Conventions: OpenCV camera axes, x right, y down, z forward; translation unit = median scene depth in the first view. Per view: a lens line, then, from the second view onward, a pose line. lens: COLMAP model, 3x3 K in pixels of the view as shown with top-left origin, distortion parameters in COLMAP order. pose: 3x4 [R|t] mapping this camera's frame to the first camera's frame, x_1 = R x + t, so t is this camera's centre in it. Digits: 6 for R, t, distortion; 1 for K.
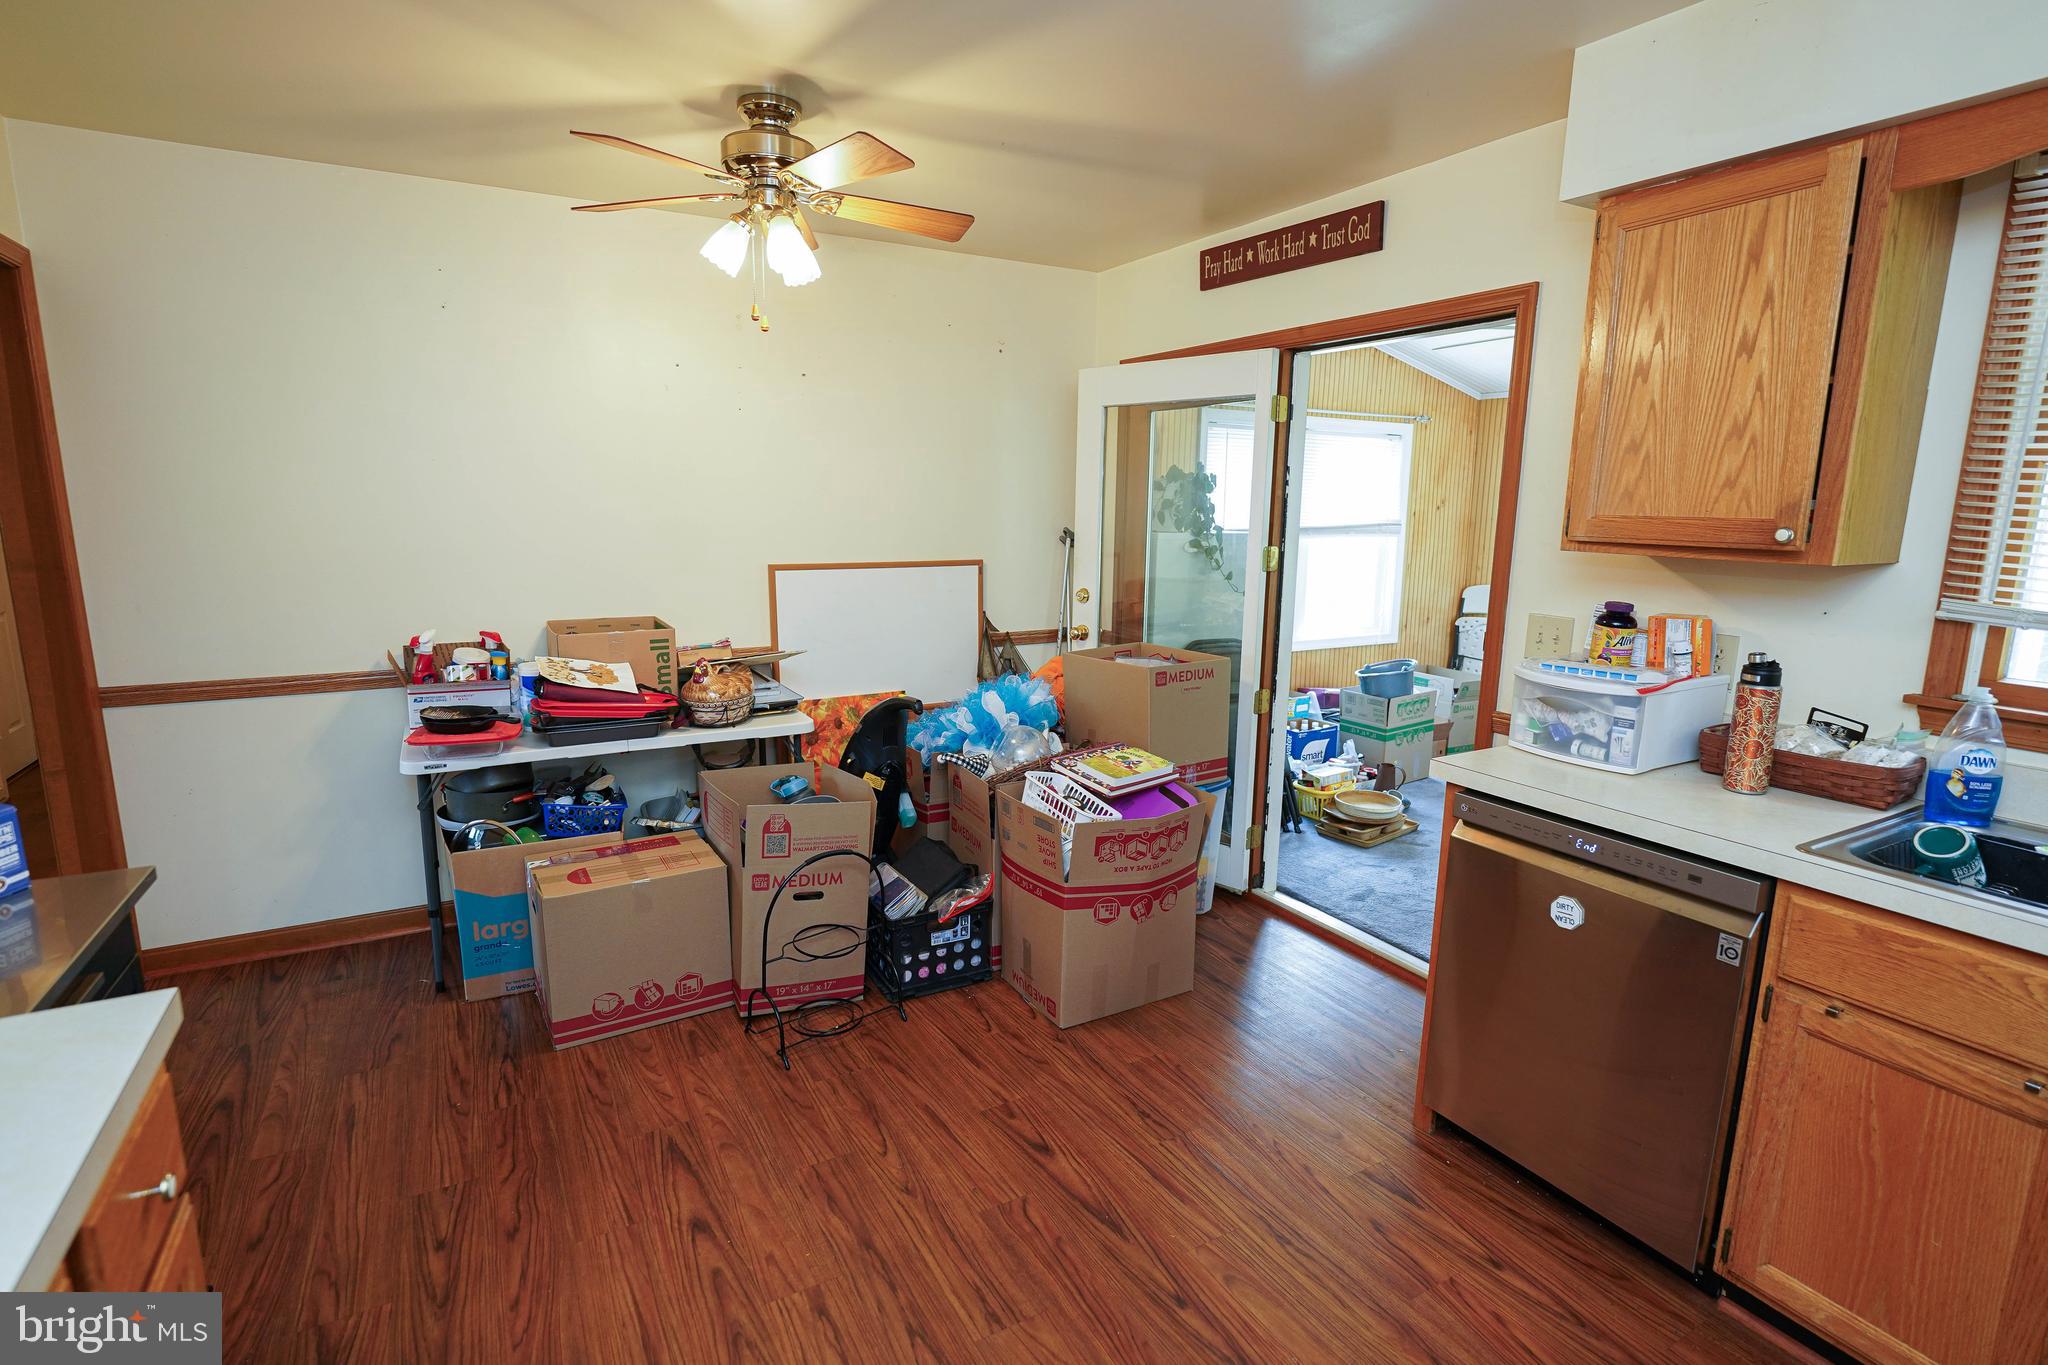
lens RADIAL K [[992.9, 0, 1020.6], [0, 992.9, 681.9], [0, 0, 1]] dist [-0.011415, 0.001403]
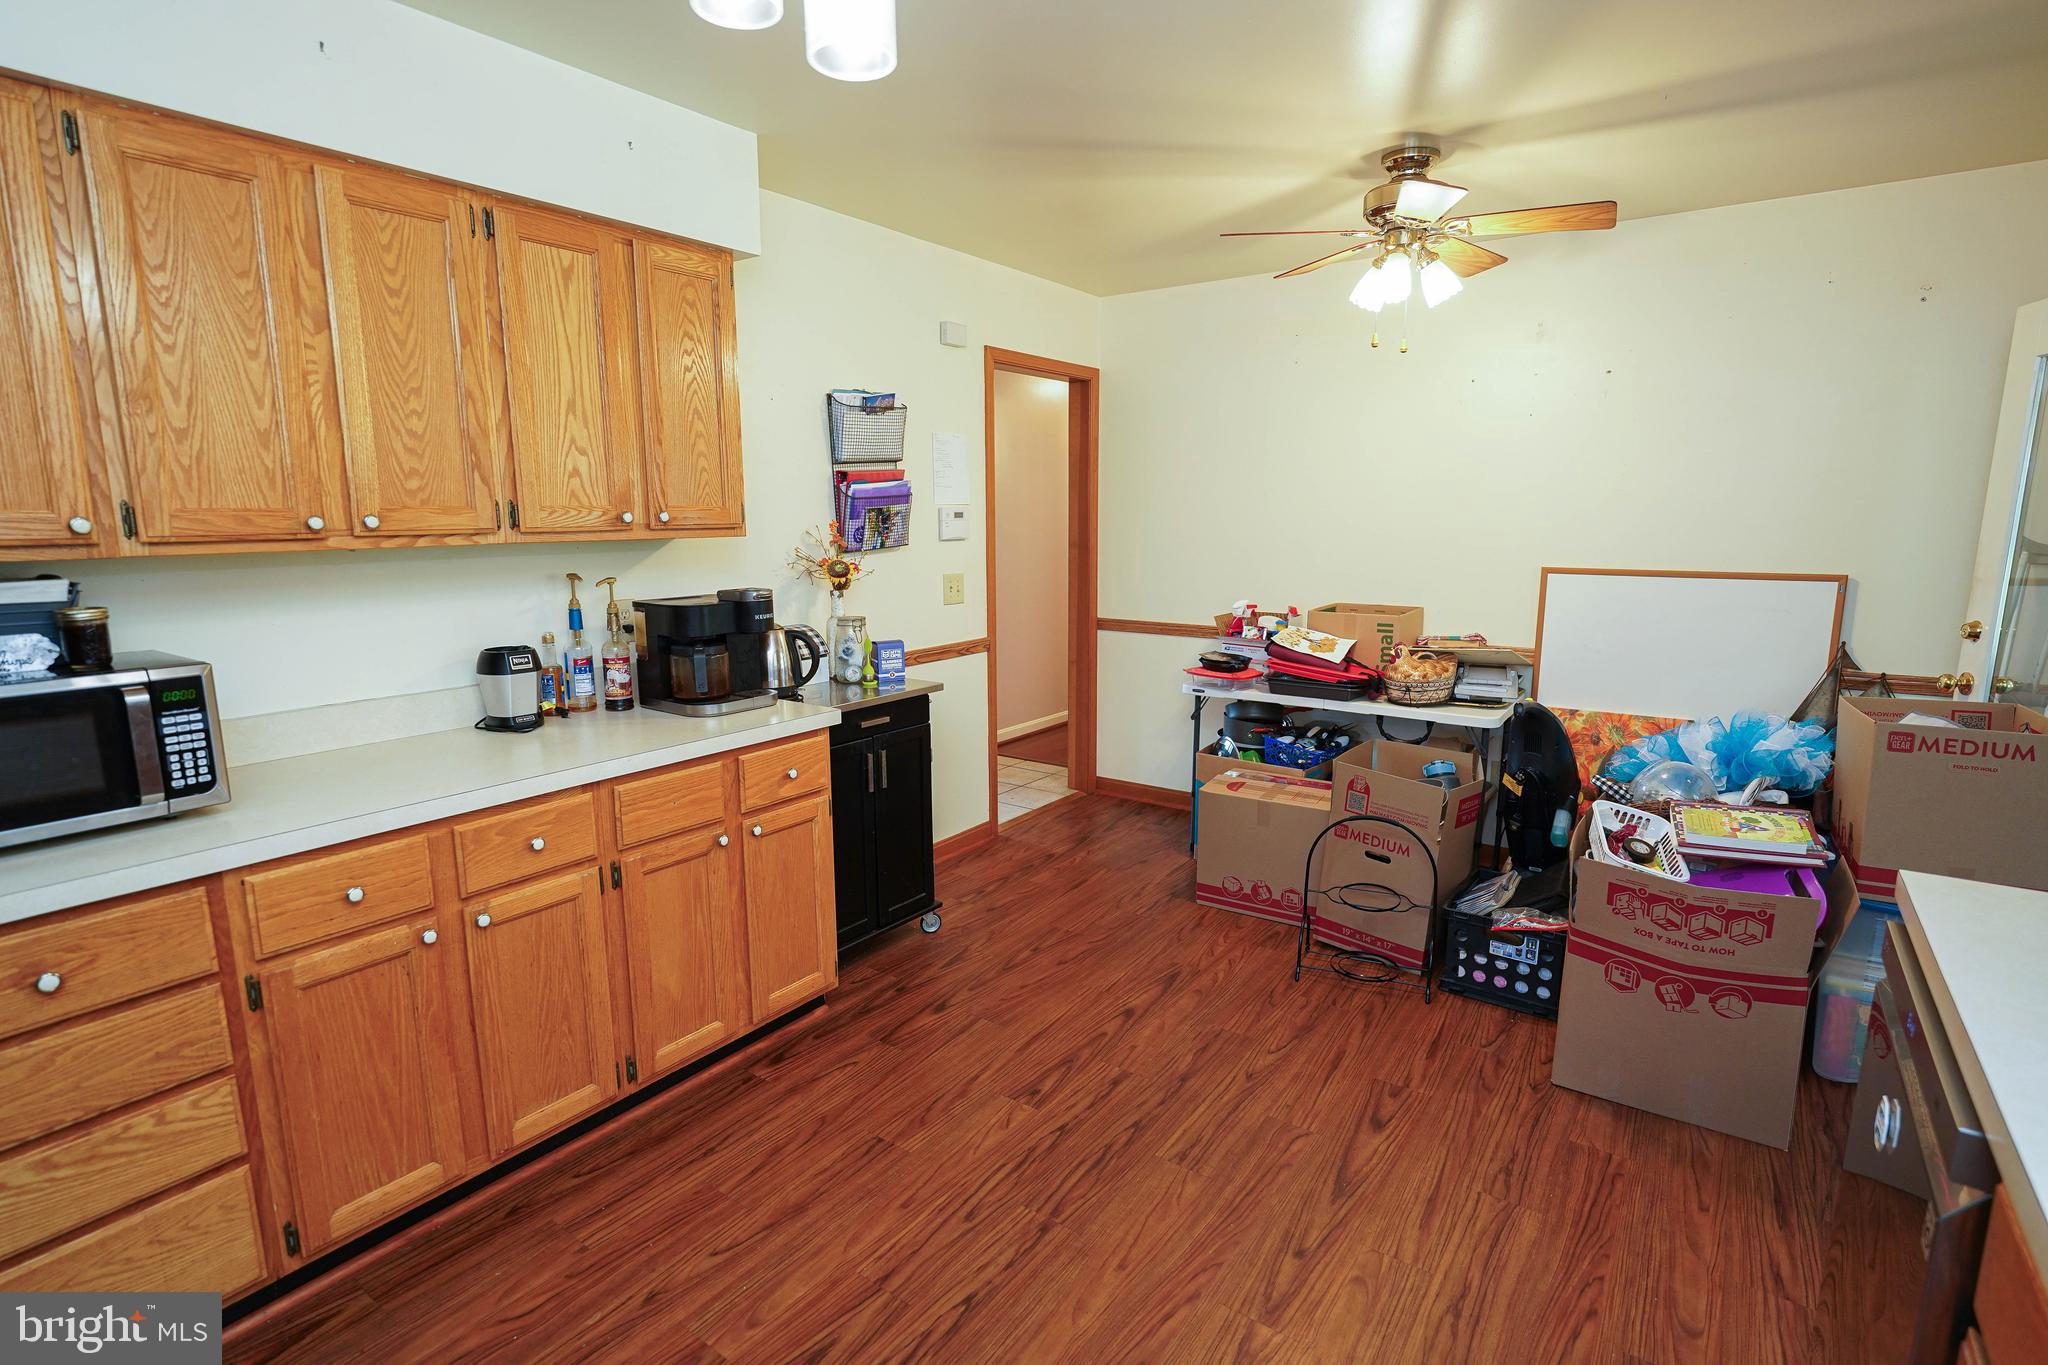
lens RADIAL K [[992.9, 0, 1020.6], [0, 992.9, 681.9], [0, 0, 1]] dist [-0.011415, 0.001403]
pose [[0.416216, 0.142503, -0.898029, 0.590993], [-0.155775, 0.984216, 0.083981, -0.007621], [0.895823, 0.104936, 0.431845, 0.144151]]
